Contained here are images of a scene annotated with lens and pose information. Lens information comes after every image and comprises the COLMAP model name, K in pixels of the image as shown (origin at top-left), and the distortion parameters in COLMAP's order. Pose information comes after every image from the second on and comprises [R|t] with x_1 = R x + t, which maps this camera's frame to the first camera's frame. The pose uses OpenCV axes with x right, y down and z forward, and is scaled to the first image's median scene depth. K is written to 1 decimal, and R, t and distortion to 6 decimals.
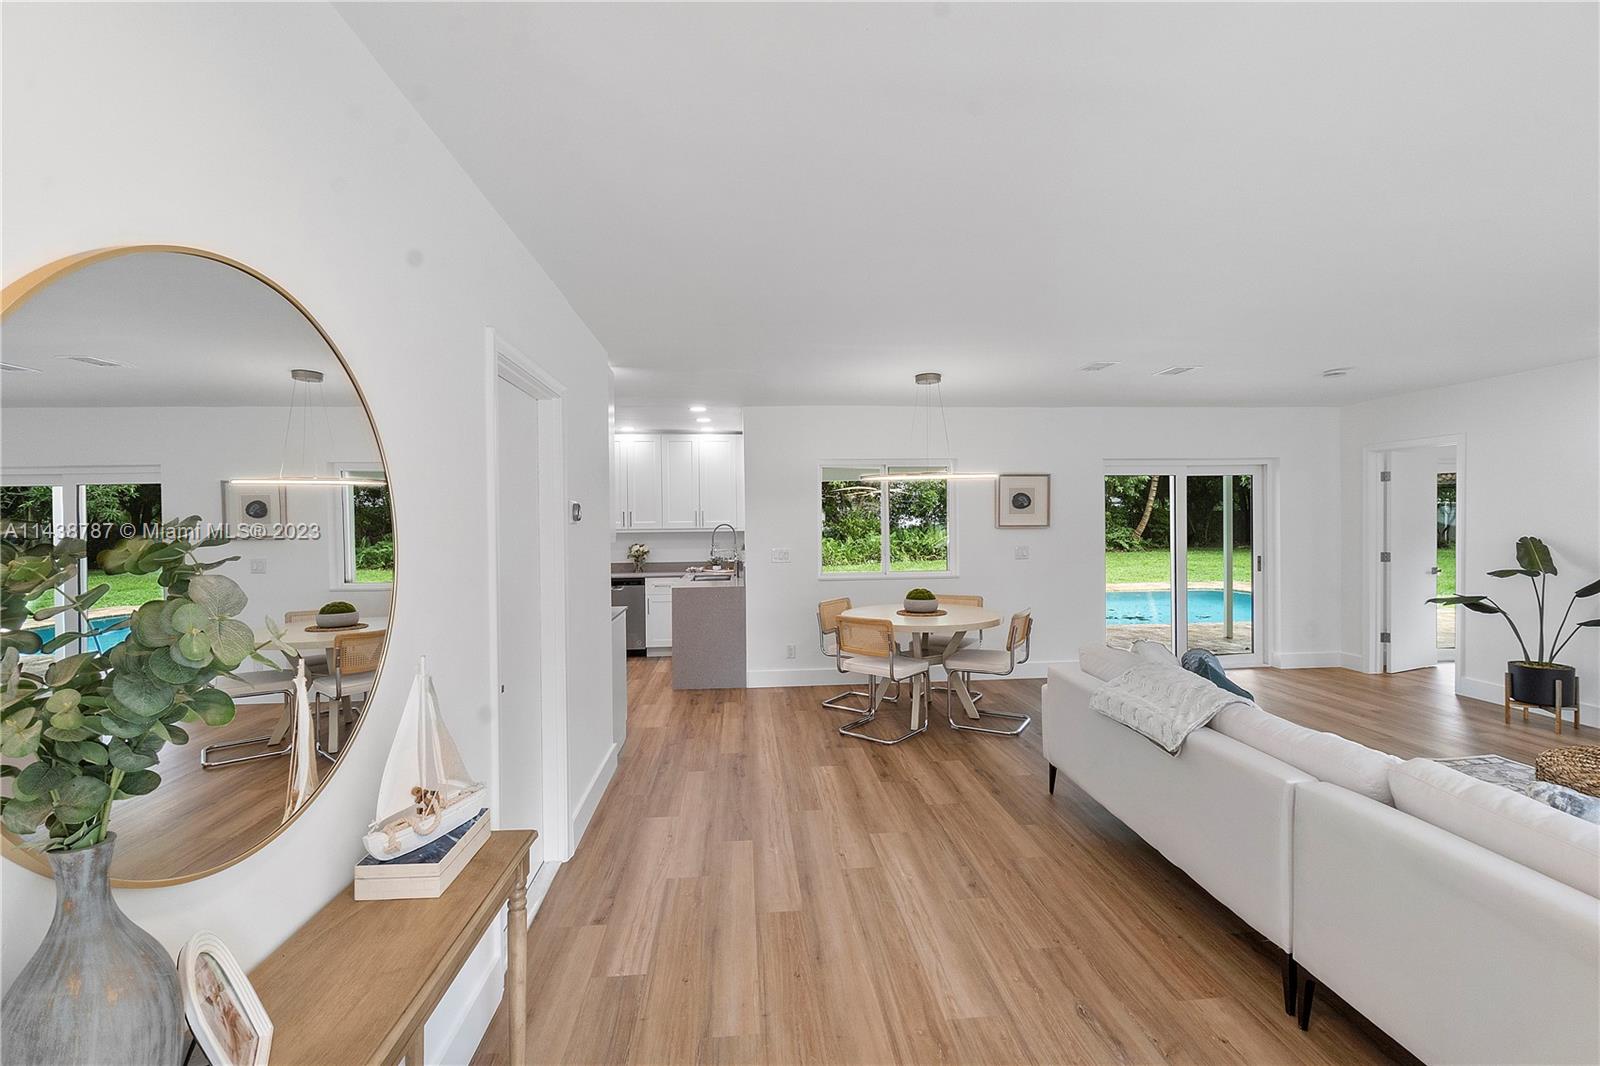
lens RADIAL K [[685.5, 0, 796.8], [0, 685.5, 528.0], [0, 0, 1]] dist [-0.006905, 0.002505]
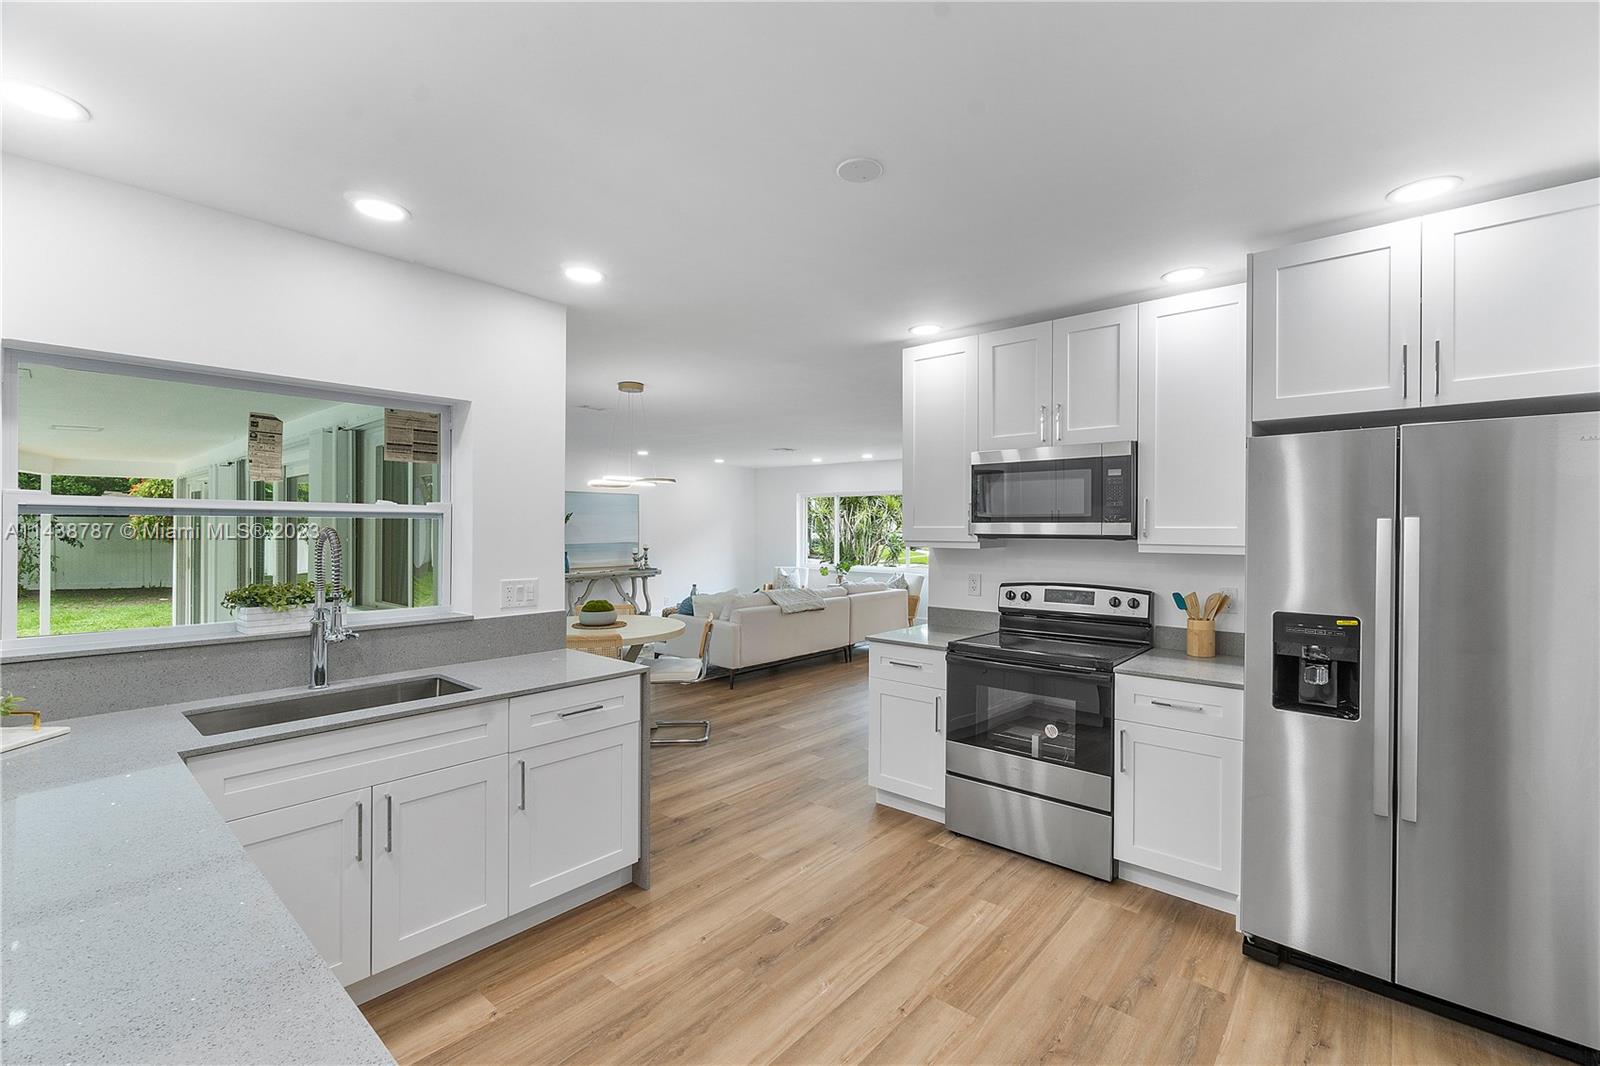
lens RADIAL K [[685.5, 0, 805.2], [0, 685.5, 529.1], [0, 0, 1]] dist [-0.006905, 0.002505]
pose [[-0.703957, 0.006013, 0.710217, -0.795427], [0.009776, 0.999951, 0.001224, -0.008971], [-0.710175, 0.007805, -0.703982, 1.698999]]
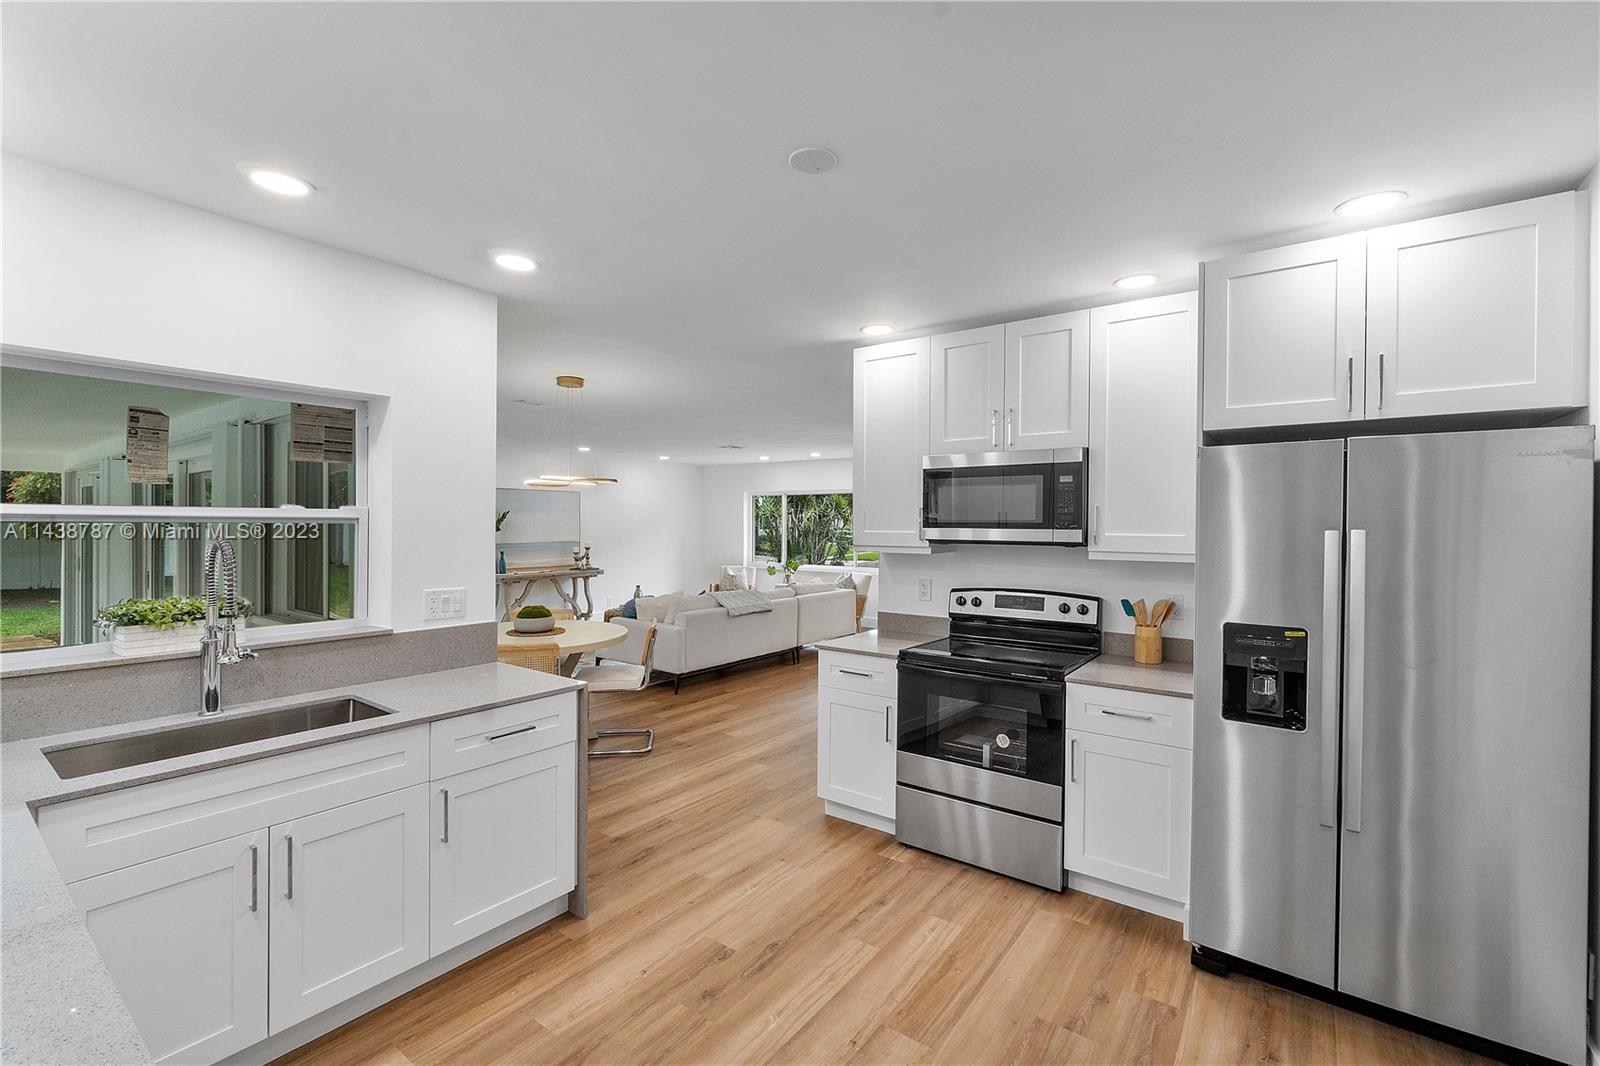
lens RADIAL K [[685.5, 0, 802.0], [0, 685.5, 529.7], [0, 0, 1]] dist [-0.006905, 0.002505]
pose [[-0.753730, -0.000669, 0.657184, -0.776110], [0.006314, 0.999946, 0.008259, -0.018892], [-0.657154, 0.010374, -0.753685, 1.681357]]
